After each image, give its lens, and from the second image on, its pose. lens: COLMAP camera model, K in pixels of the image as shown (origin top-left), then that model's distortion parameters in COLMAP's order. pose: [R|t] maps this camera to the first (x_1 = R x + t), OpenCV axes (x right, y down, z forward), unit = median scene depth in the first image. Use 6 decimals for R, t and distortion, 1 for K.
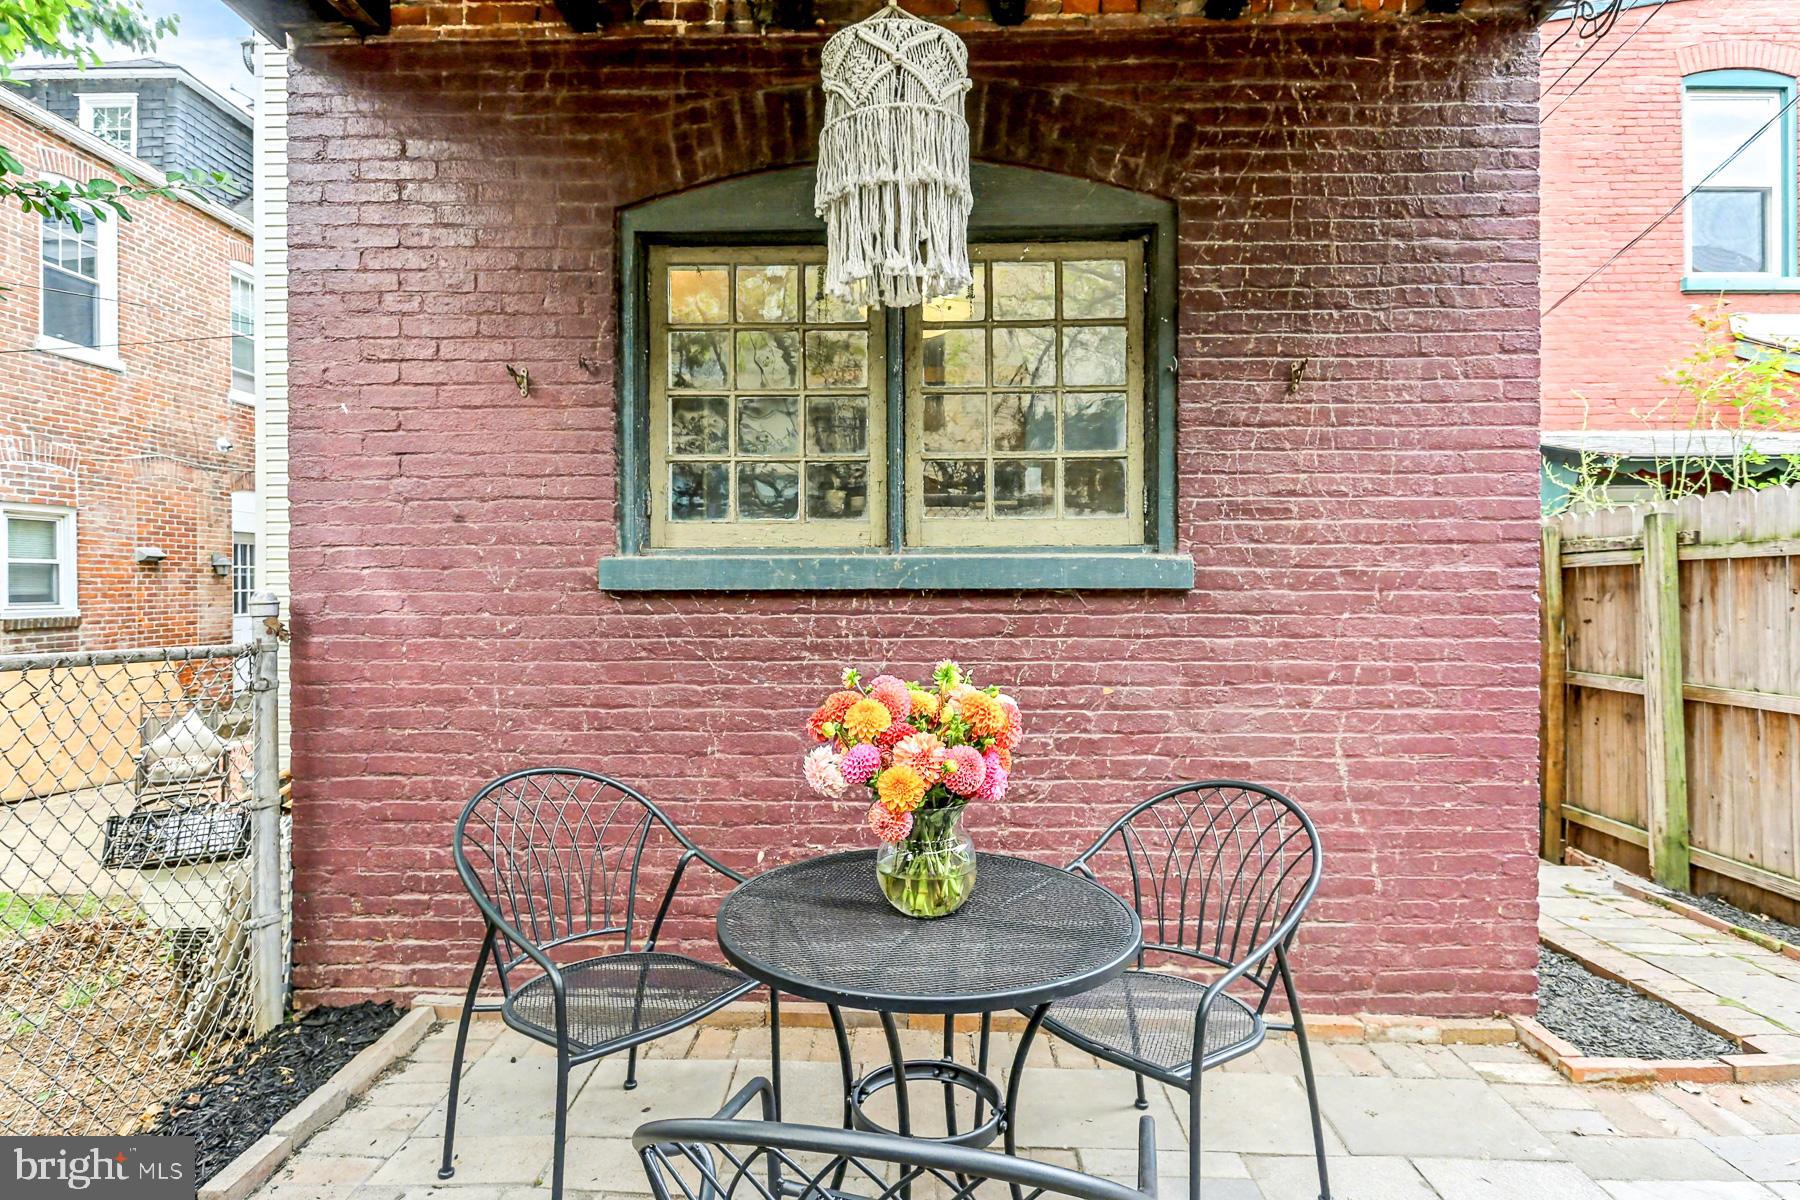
lens RADIAL K [[912.1, 0, 901.4], [0, 912.1, 596.1], [0, 0, 1]] dist [-0.002292, 0.000040]
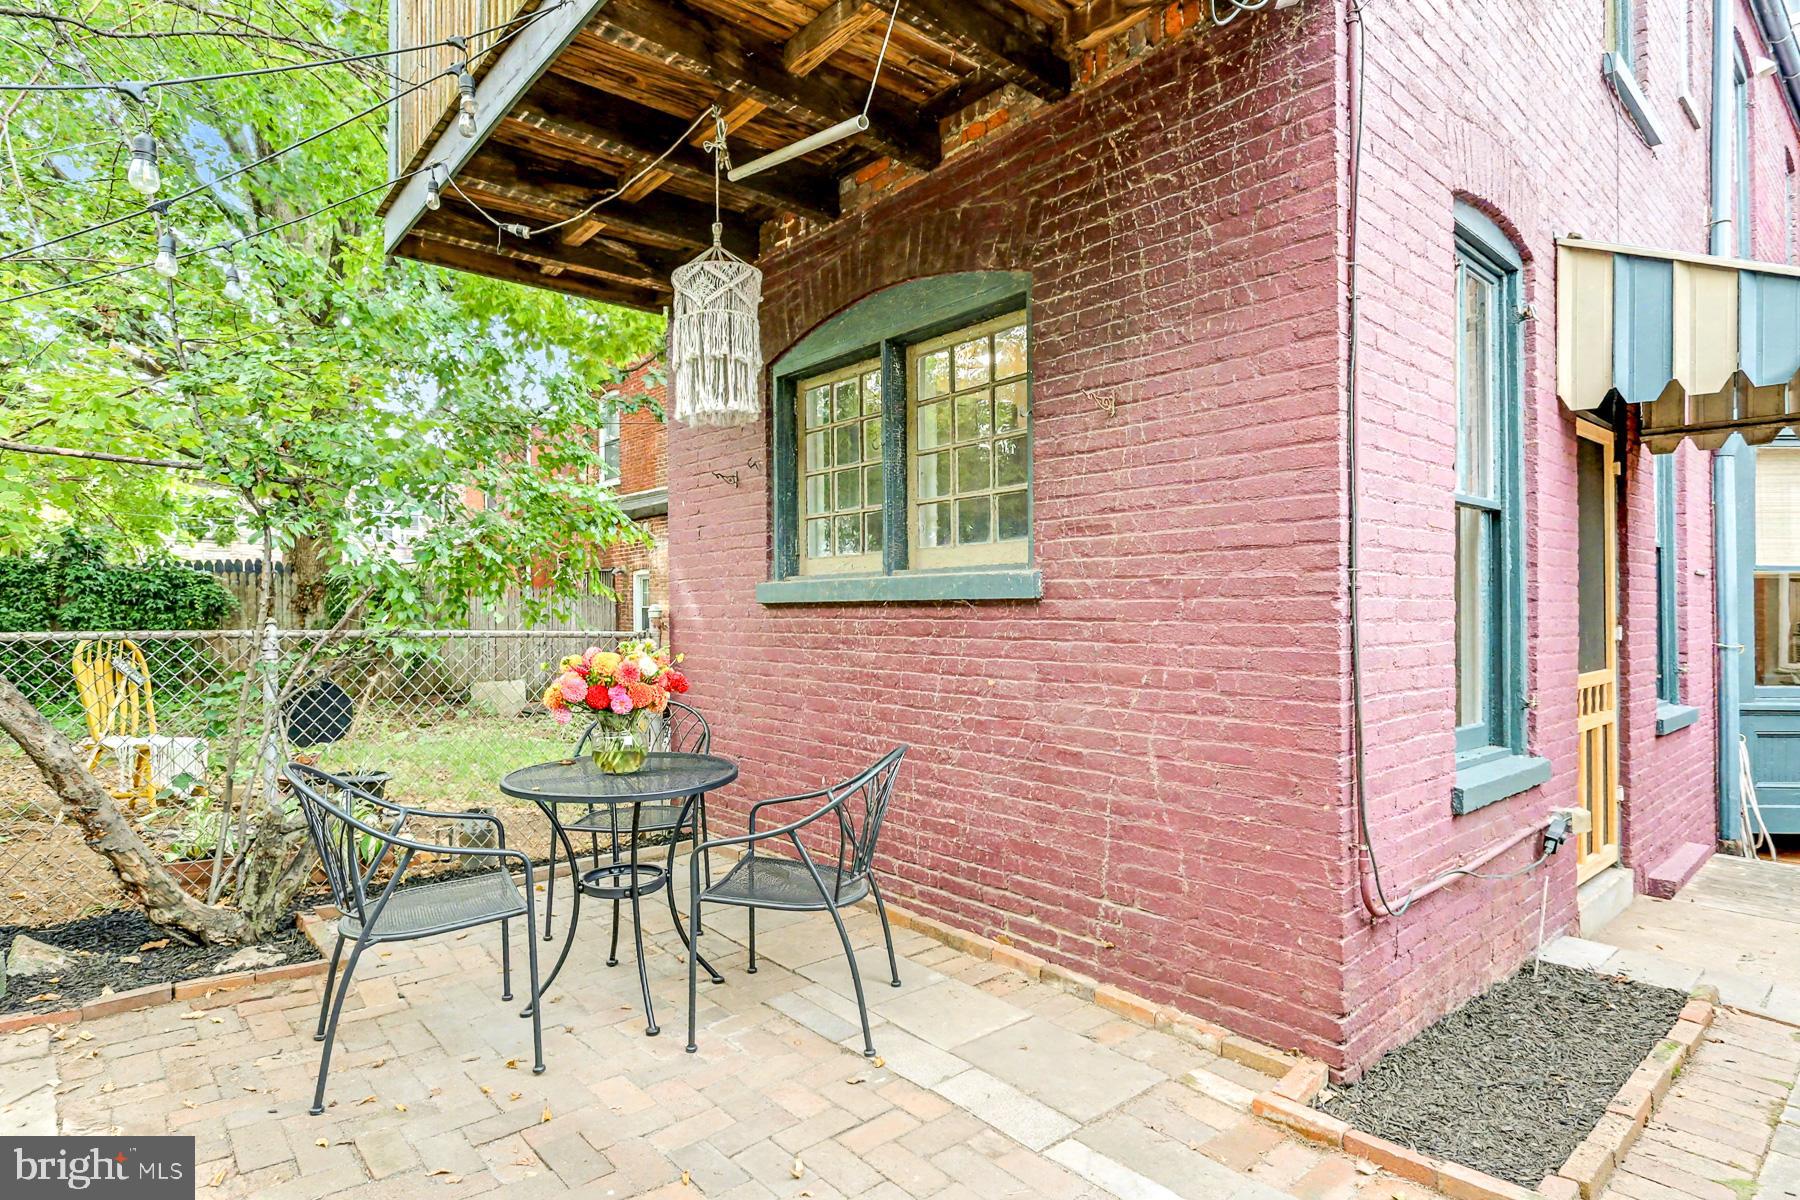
lens RADIAL K [[951.9, 0, 912.1], [0, 951.9, 616.9], [0, 0, 1]] dist [-0.002035, -0.001182]
pose [[0.675644, 0.003905, -0.737218, 1.105674], [0.000000, 0.999986, 0.005297, 0.008928], [0.737228, -0.003578, 0.675634, 0.053087]]
